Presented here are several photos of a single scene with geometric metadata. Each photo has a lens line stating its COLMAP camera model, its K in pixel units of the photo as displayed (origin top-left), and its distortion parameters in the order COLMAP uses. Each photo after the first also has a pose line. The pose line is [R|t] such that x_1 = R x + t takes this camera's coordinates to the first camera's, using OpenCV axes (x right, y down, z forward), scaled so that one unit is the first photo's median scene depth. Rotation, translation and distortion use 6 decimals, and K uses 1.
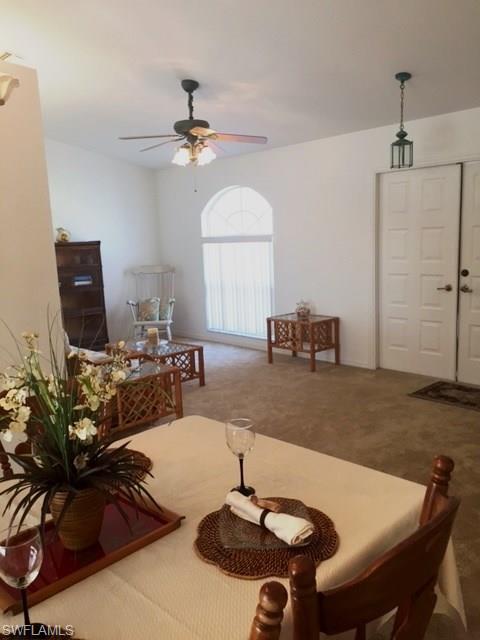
lens RADIAL K [[544.0, 0, 240.0], [0, 544.0, 320.0], [0, 0, 1]] dist [0.038797, -0.004972]
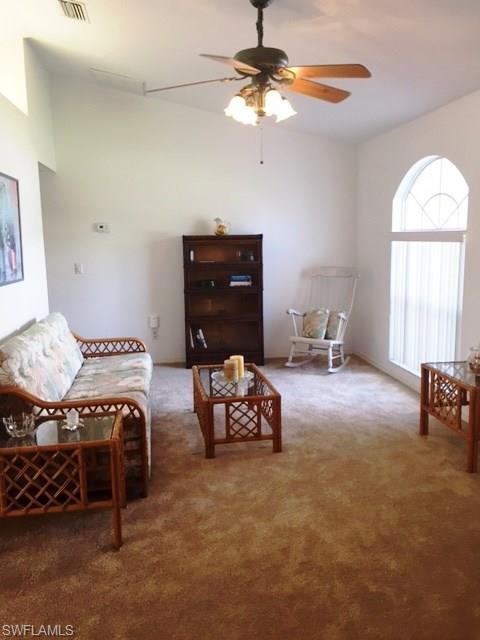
lens RADIAL K [[544.0, 0, 240.0], [0, 544.0, 320.0], [0, 0, 1]] dist [0.038797, -0.004972]
pose [[0.821214, 0.113318, -0.559256, 0.191141], [-0.103659, 0.993402, 0.049072, -0.053427], [0.561126, 0.017673, 0.827542, 0.304994]]
